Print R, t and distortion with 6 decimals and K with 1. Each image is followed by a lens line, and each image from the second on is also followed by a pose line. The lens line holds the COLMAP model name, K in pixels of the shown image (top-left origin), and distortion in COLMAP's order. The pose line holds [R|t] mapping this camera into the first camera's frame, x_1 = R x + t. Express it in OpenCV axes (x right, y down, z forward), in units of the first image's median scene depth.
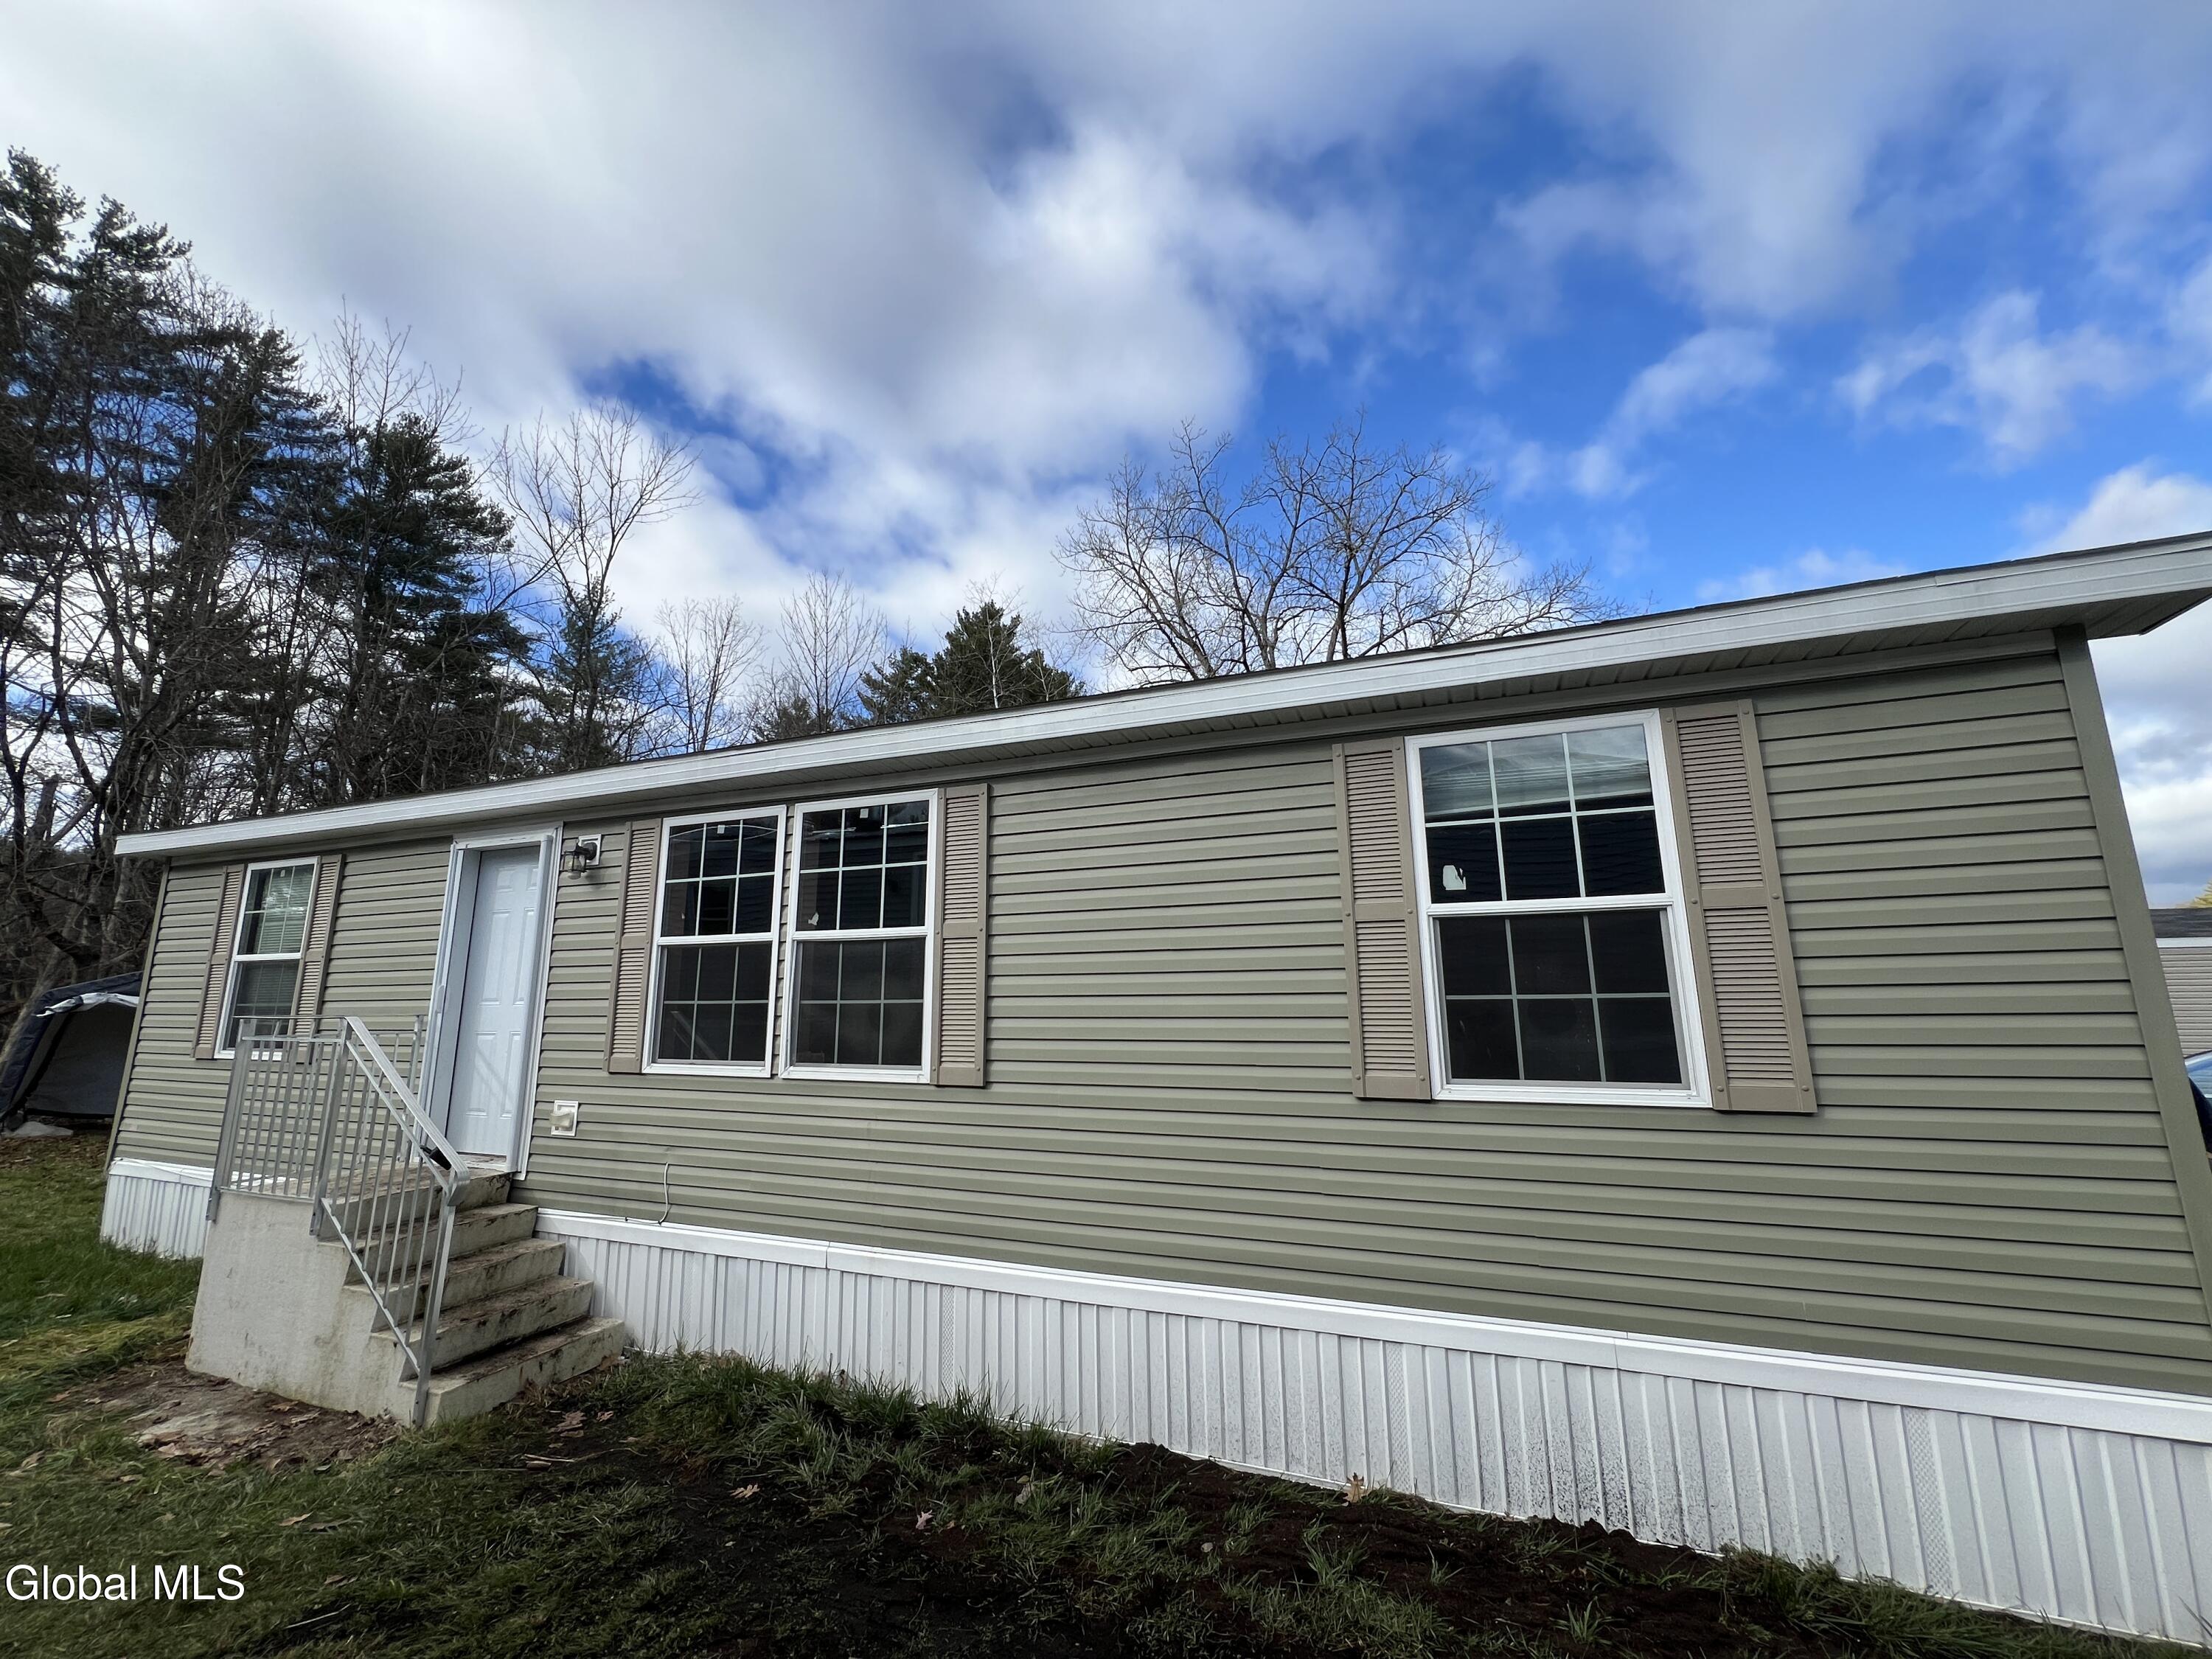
lens RADIAL K [[881.2, 0, 1099.2], [0, 881.2, 829.4], [0, 0, 1]] dist [-0.002092, 0.000408]
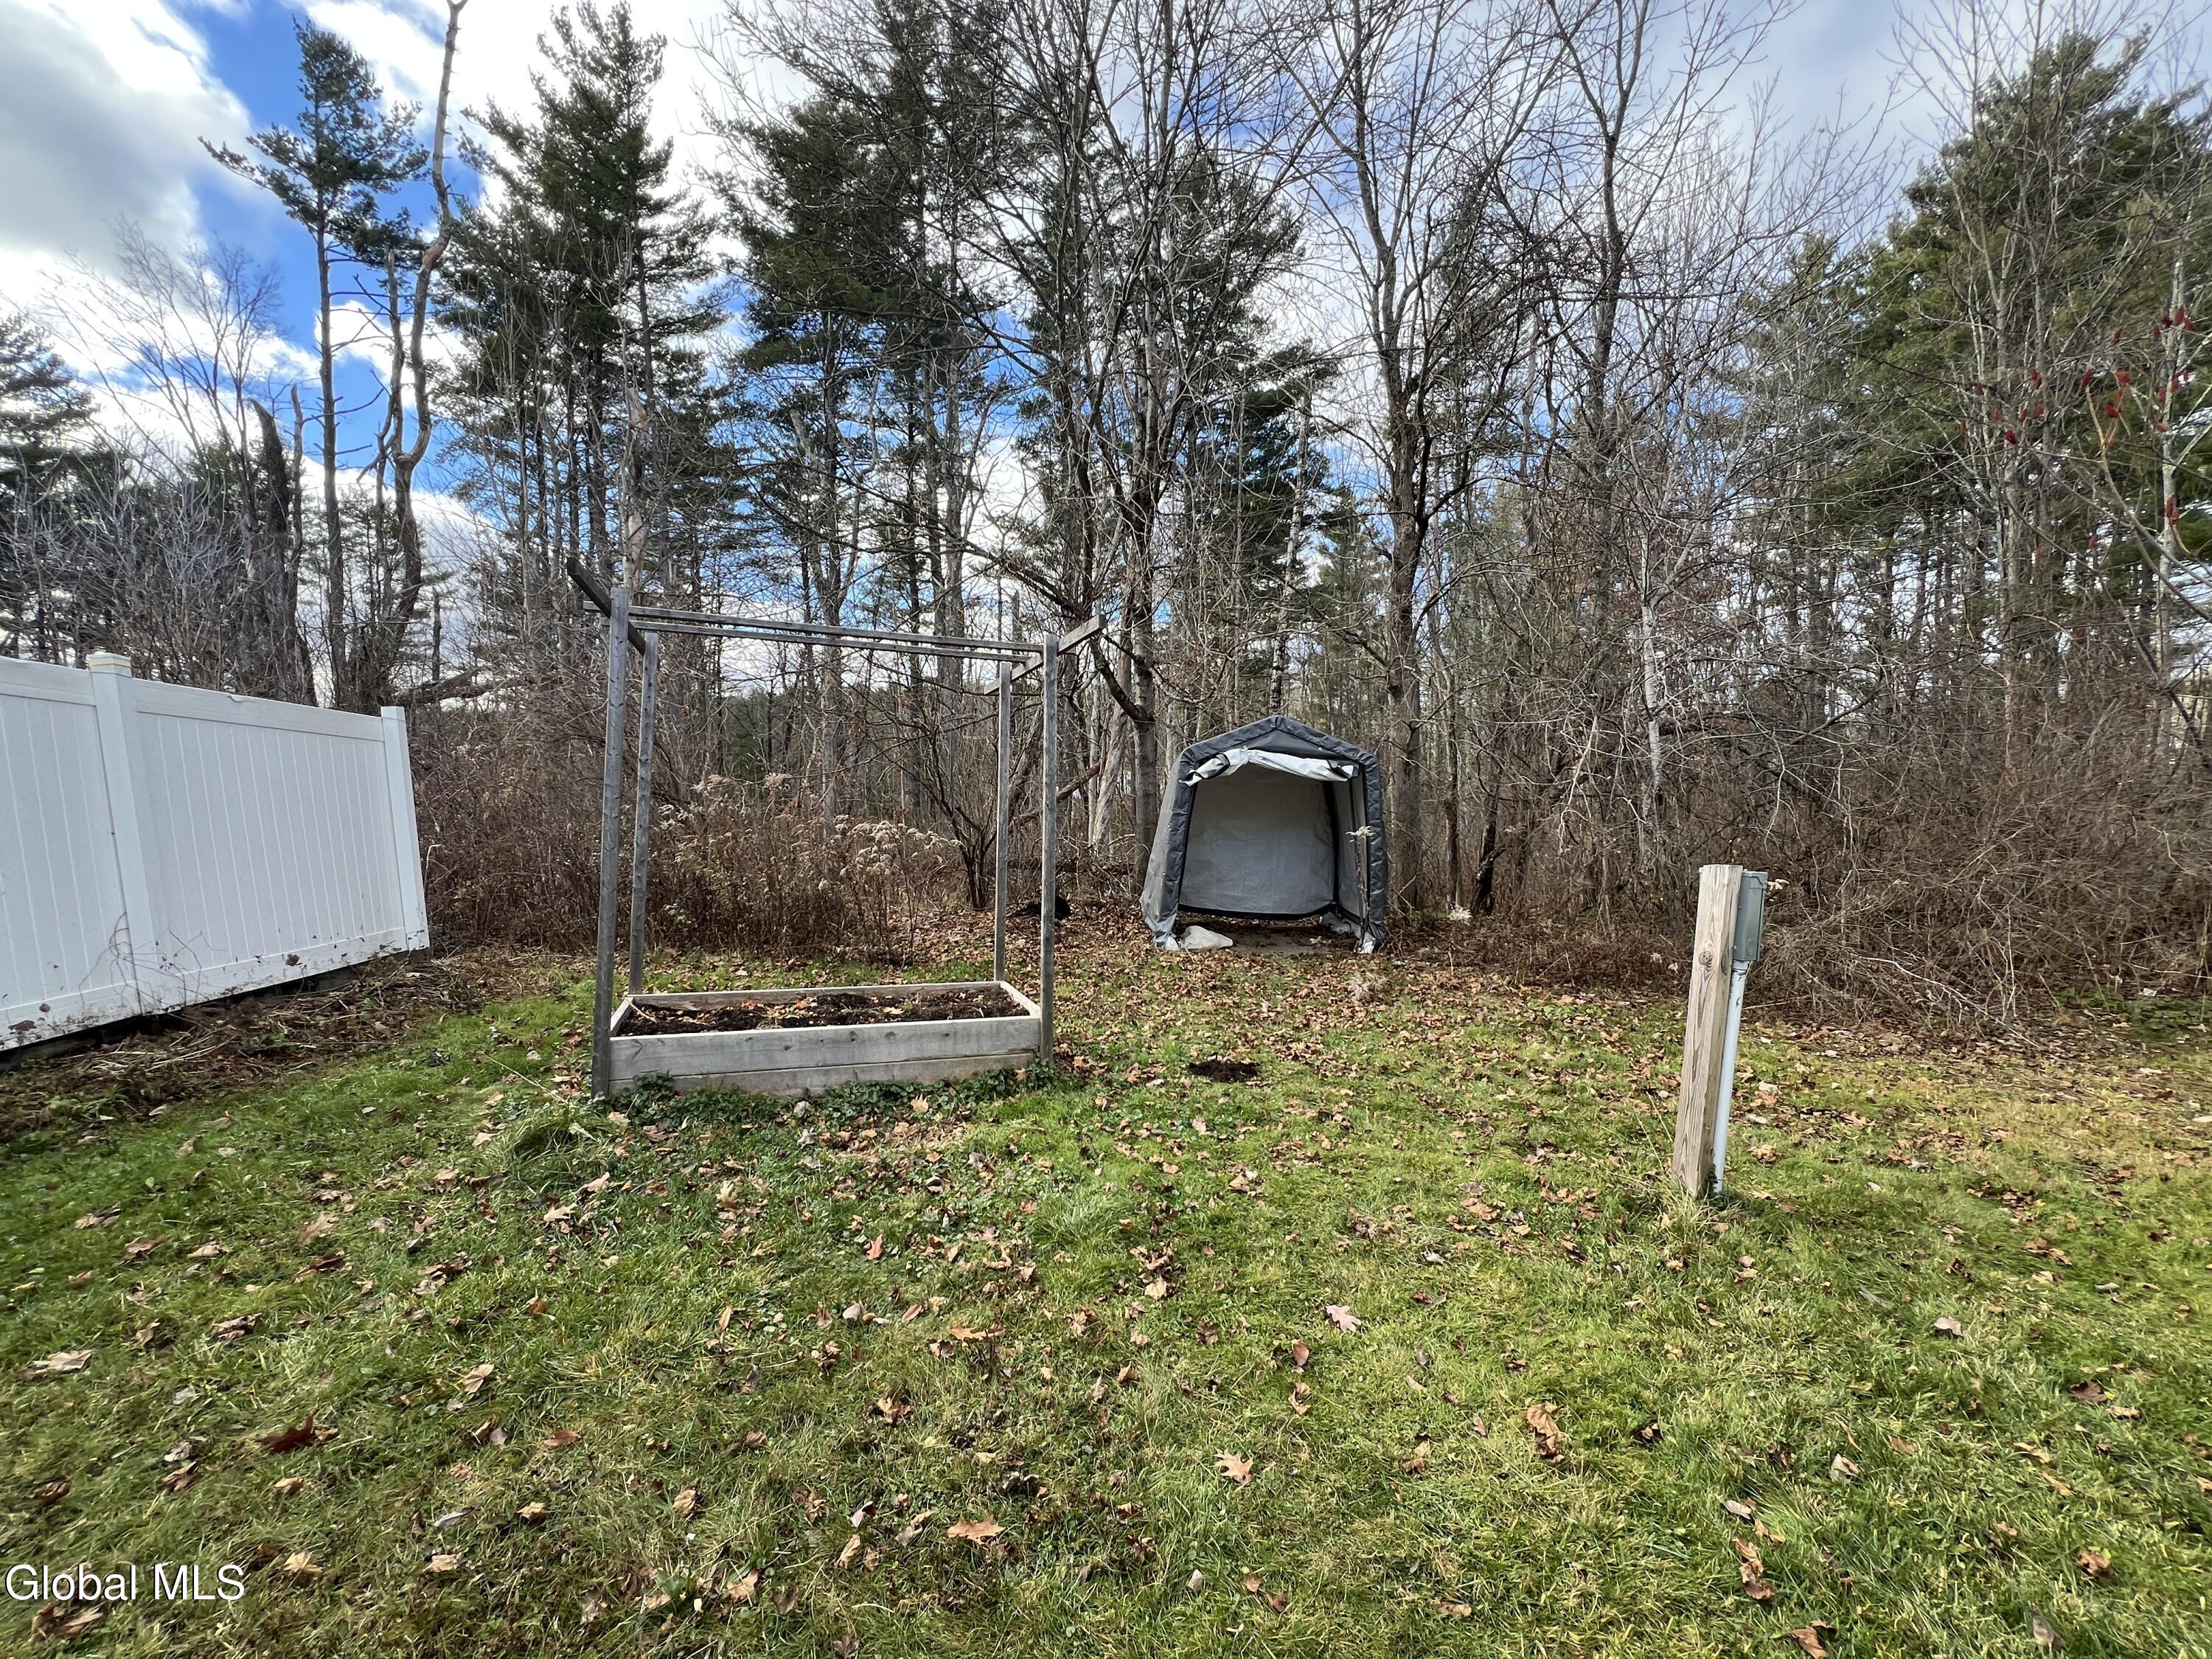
lens RADIAL K [[881.2, 0, 1099.2], [0, 881.2, 829.4], [0, 0, 1]] dist [-0.002092, 0.000408]
pose [[0.730224, 0.016157, -0.683017, -0.245721], [0.152675, 0.970580, 0.186187, 0.033959], [0.665930, -0.240238, 0.706274, 0.143326]]
